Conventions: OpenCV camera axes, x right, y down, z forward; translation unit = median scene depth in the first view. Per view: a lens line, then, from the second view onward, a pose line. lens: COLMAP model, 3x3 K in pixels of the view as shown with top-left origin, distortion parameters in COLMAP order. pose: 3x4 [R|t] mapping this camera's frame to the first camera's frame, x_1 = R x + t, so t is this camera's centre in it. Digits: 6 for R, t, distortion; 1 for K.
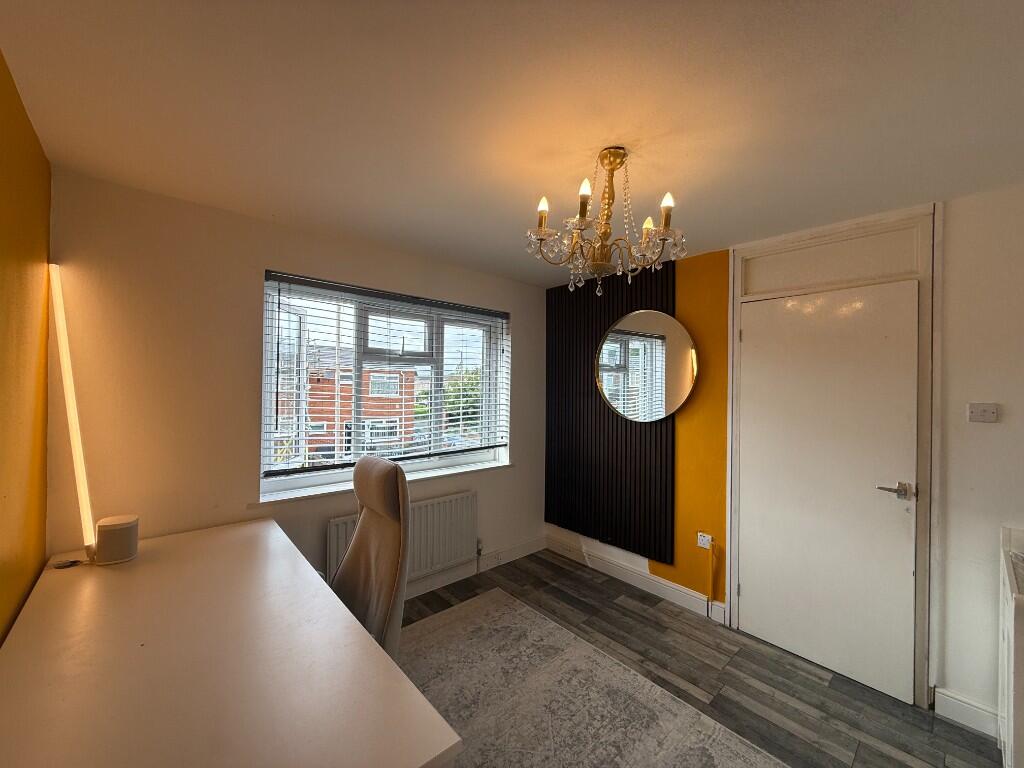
lens RADIAL K [[408.4, 0, 509.1], [0, 408.4, 384.2], [0, 0, 1]] dist [-0.000688, -0.000104]
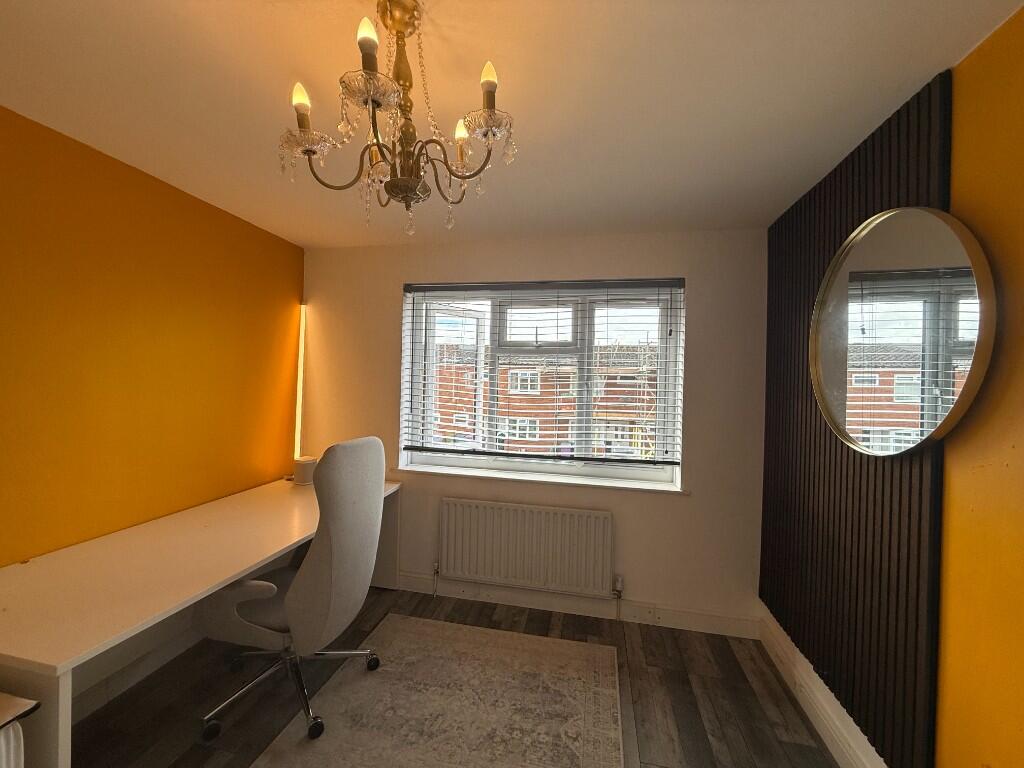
lens RADIAL K [[411.5, 0, 513.8], [0, 411.5, 381.5], [0, 0, 1]] dist [-0.000378, -0.000286]
pose [[0.593441, 0.003007, -0.804872, 0.446819], [-0.013391, 0.999891, -0.006138, 0.015546], [0.804766, 0.014421, 0.593417, 0.375948]]
